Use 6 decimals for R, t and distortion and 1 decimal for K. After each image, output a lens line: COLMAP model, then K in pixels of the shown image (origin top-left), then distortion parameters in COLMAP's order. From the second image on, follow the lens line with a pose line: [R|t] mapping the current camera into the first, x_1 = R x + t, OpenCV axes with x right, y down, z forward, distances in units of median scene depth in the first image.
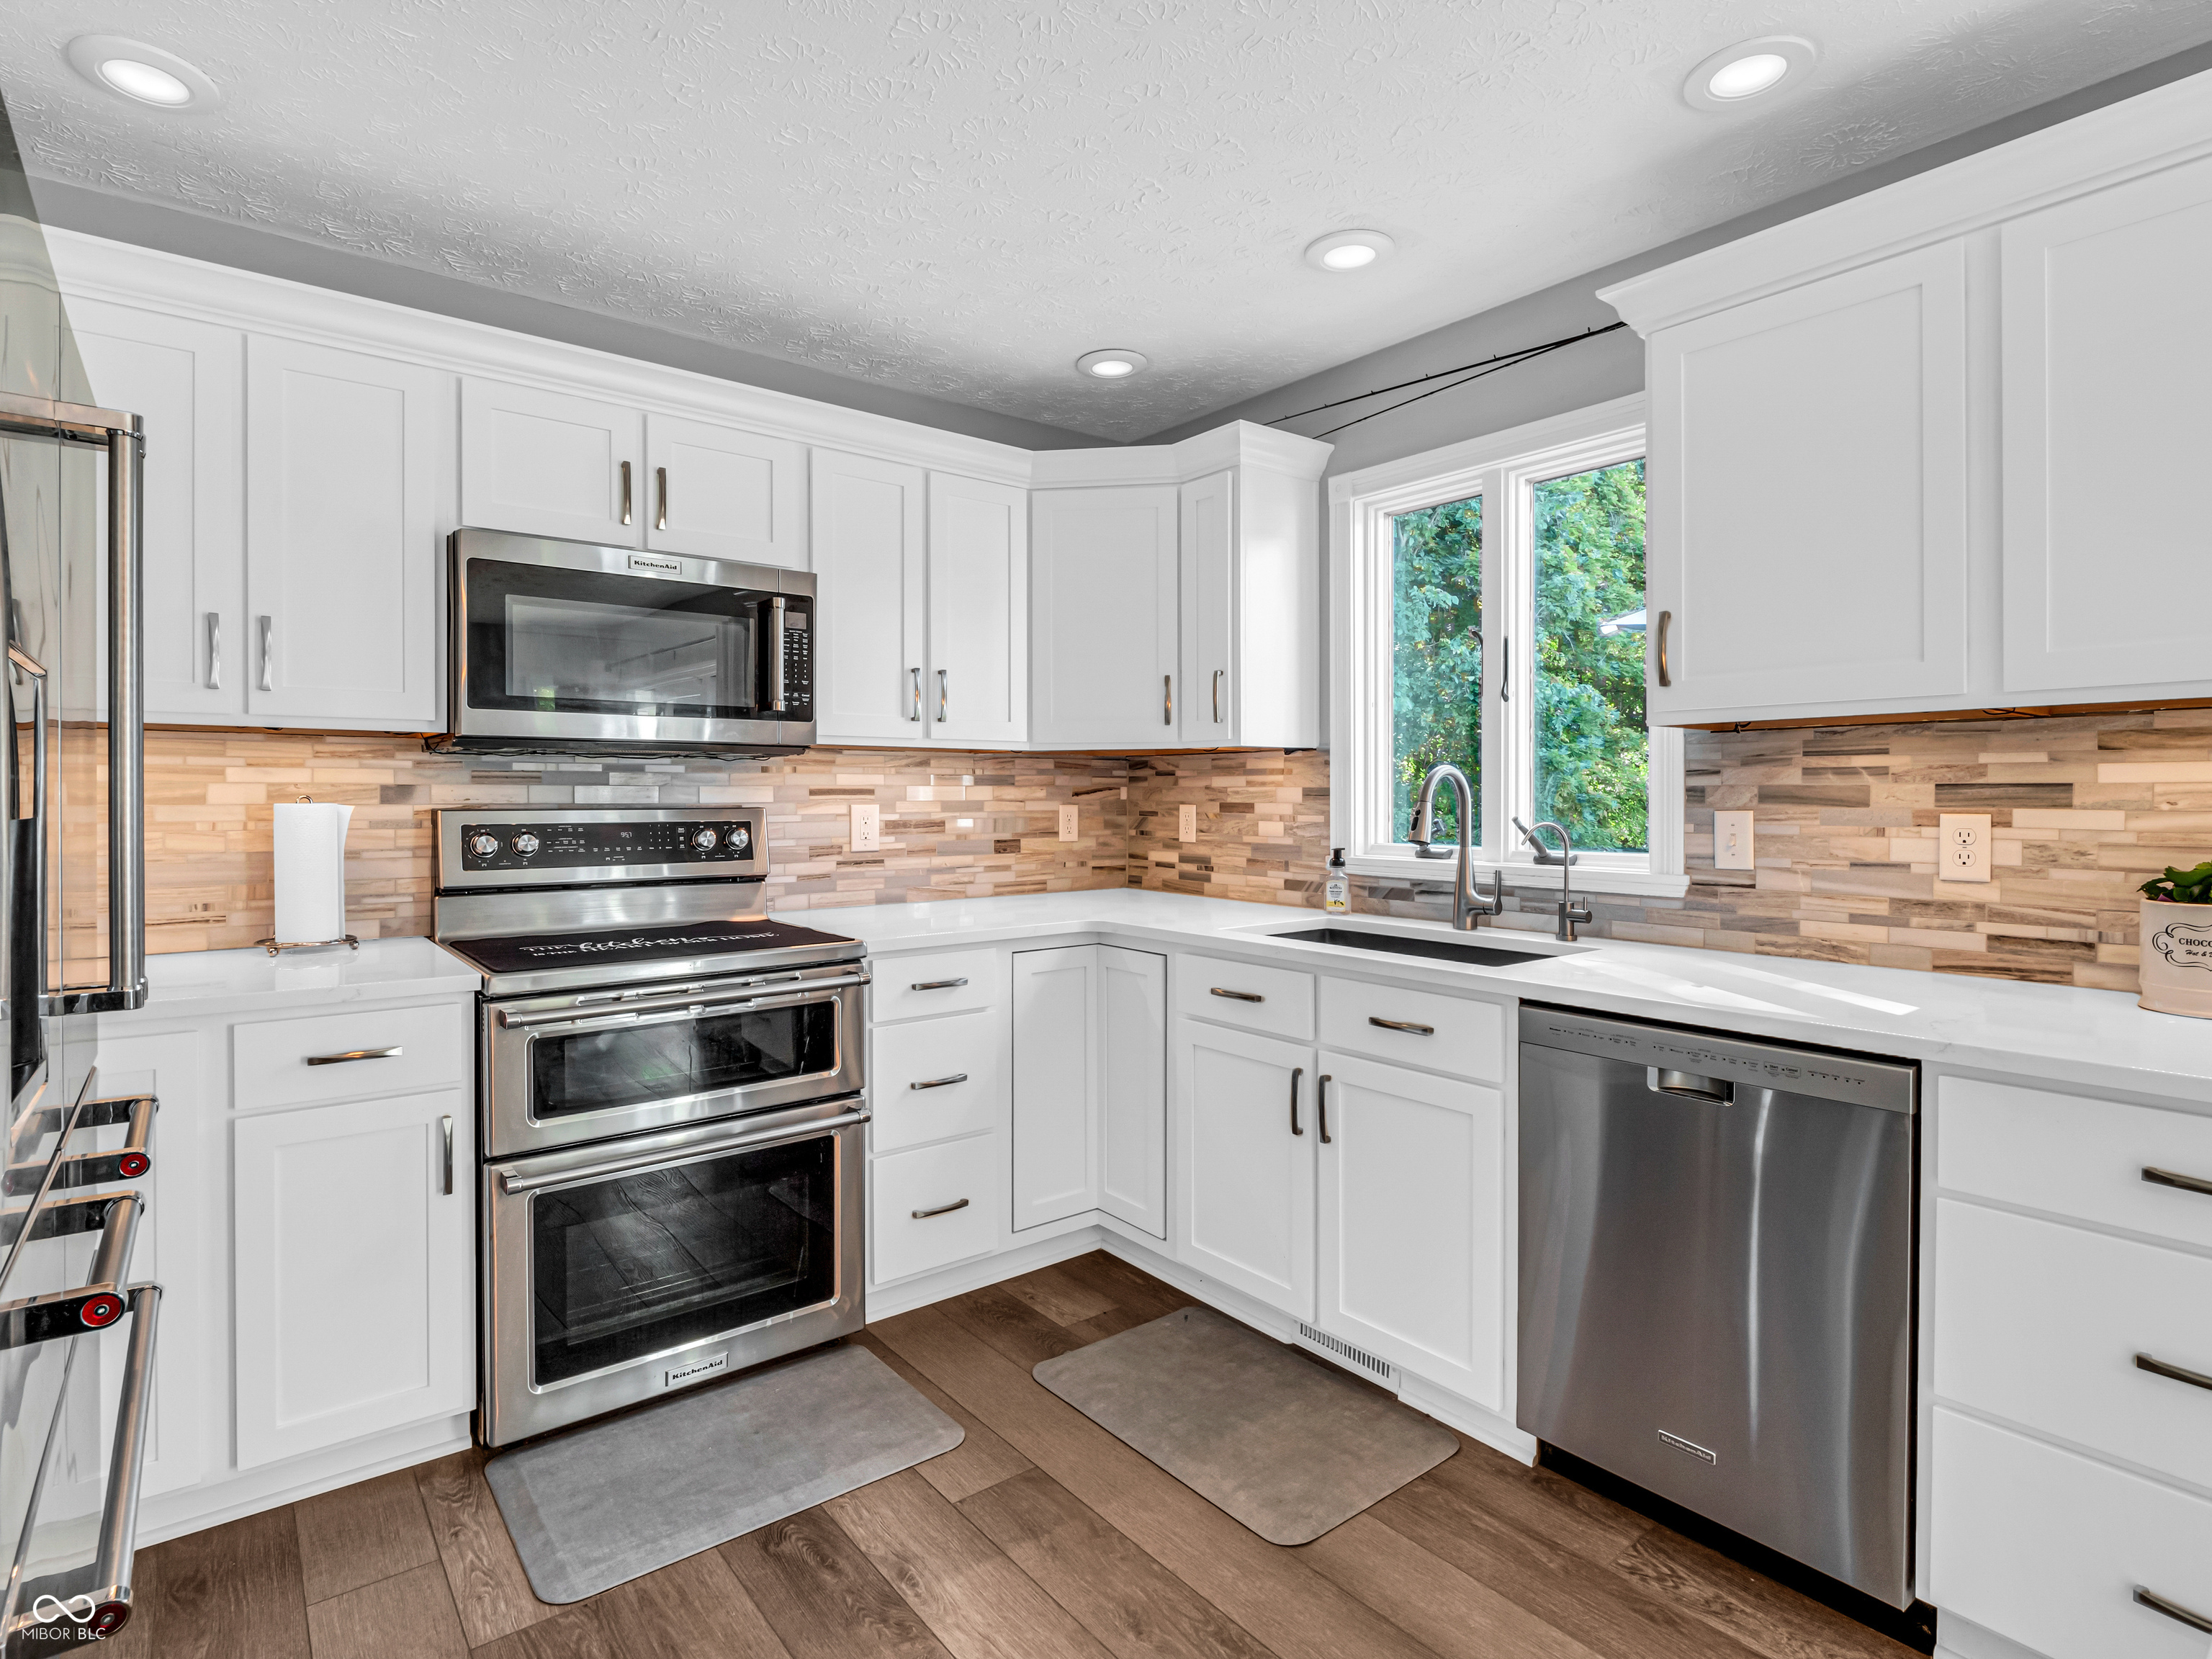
lens RADIAL K [[1129.3, 0, 1108.3], [0, 1129.3, 796.7], [0, 0, 1]] dist [-0.000848, -0.006748]
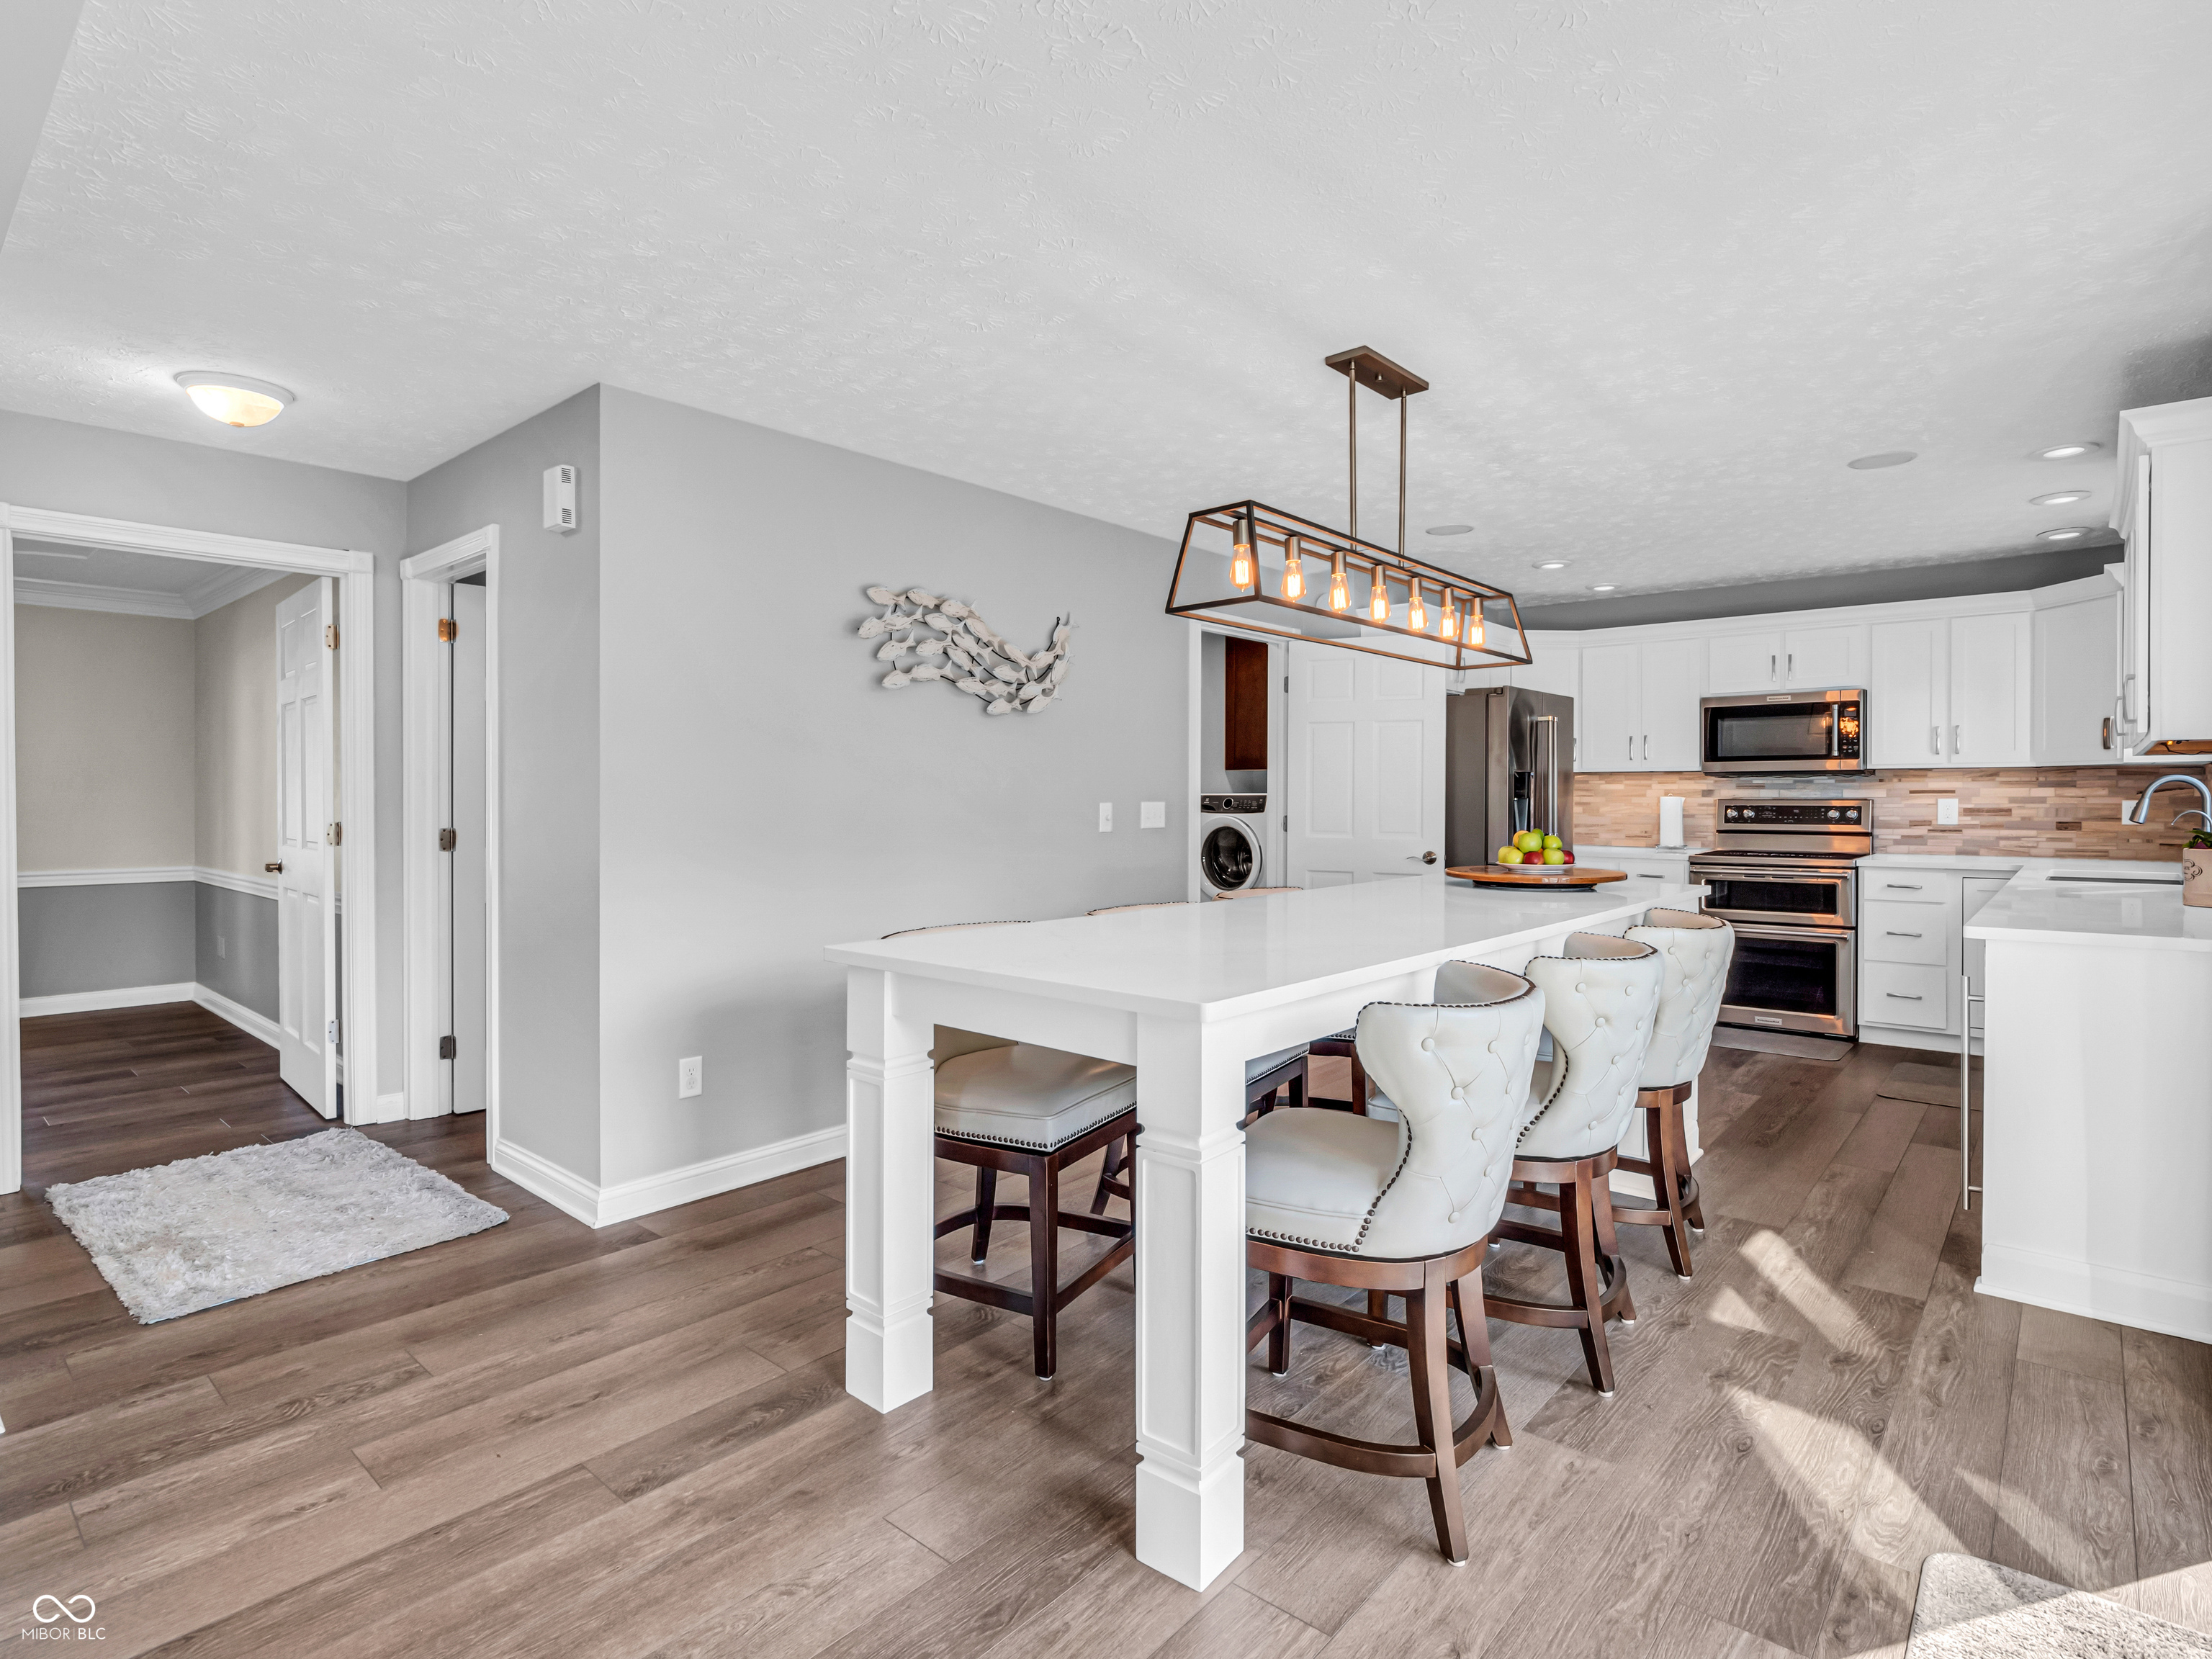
lens RADIAL K [[1129.3, 0, 1103.1], [0, 1129.3, 808.5], [0, 0, 1]] dist [-0.000848, -0.006748]
pose [[0.169983, 0.013523, -0.985354, 1.691813], [0.000387, 0.999905, 0.013790, -0.003530], [0.985447, -0.002726, 0.169962, -0.818278]]
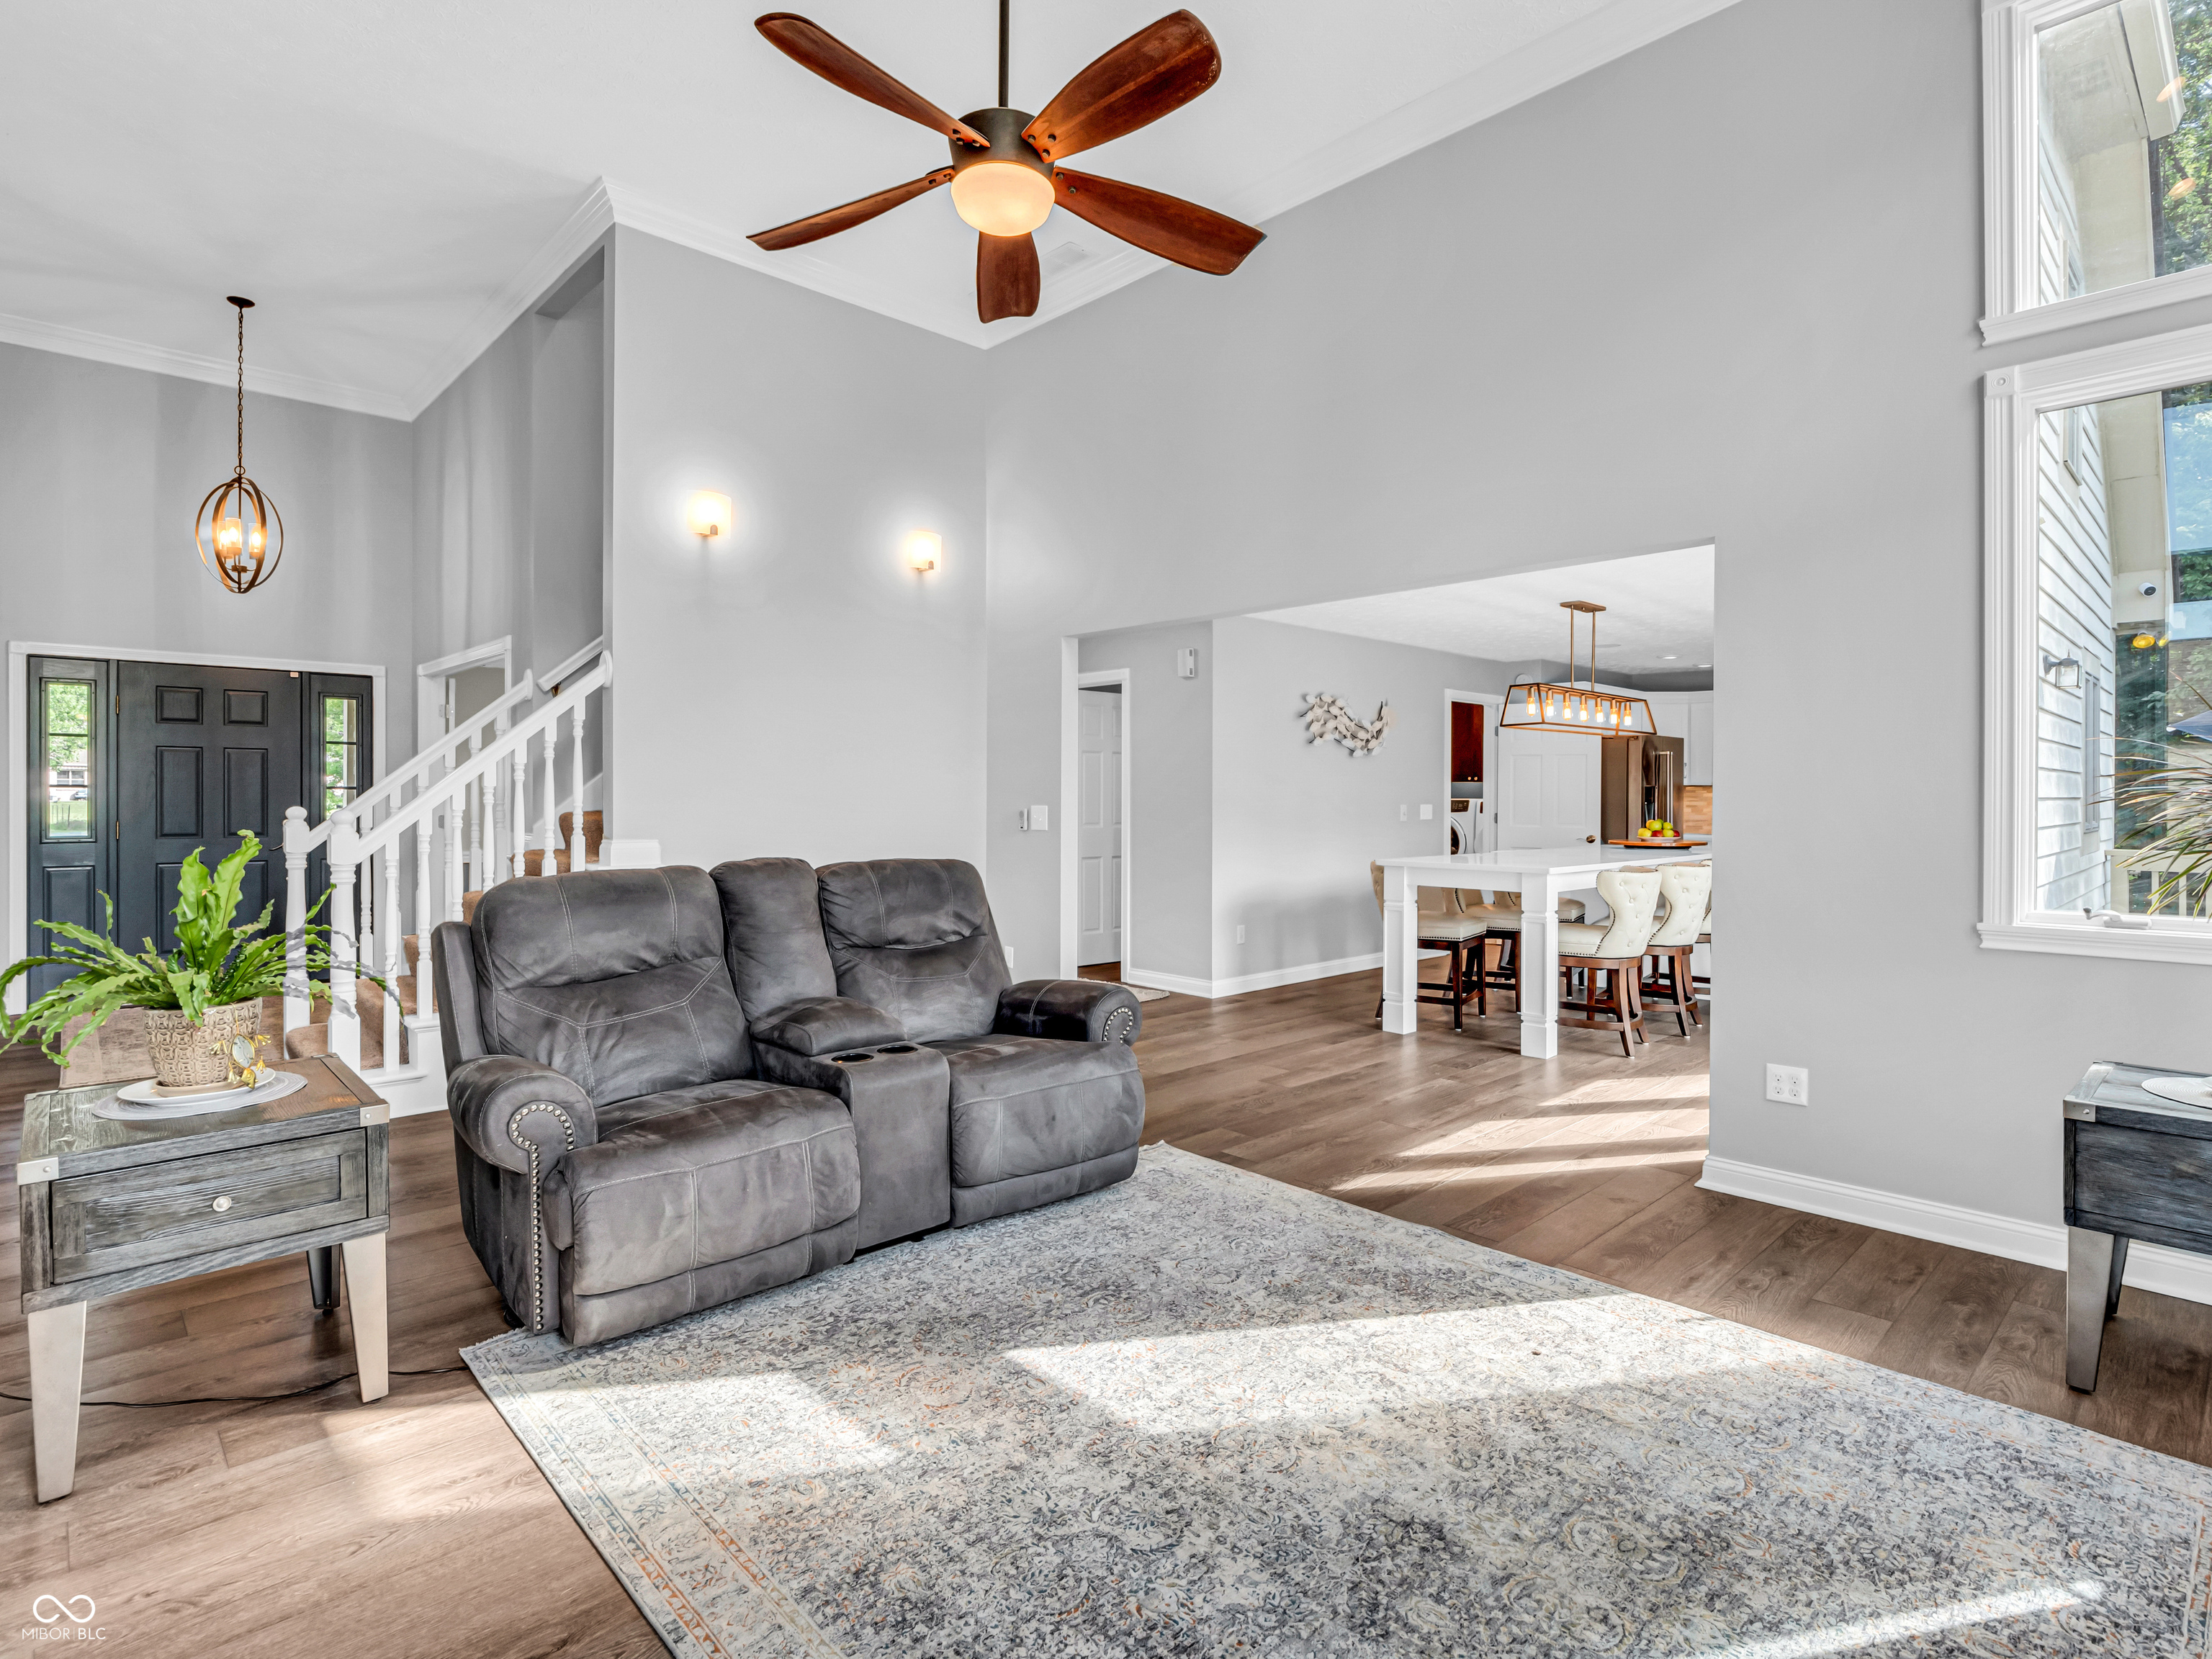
lens RADIAL K [[1129.3, 0, 1086.8], [0, 1129.3, 810.6], [0, 0, 1]] dist [-0.000848, -0.006748]
pose [[0.068519, 0.016777, -0.997509, 3.116020], [-0.001893, 0.999859, 0.016686, -0.023188], [0.997648, 0.000745, 0.068541, -1.669395]]
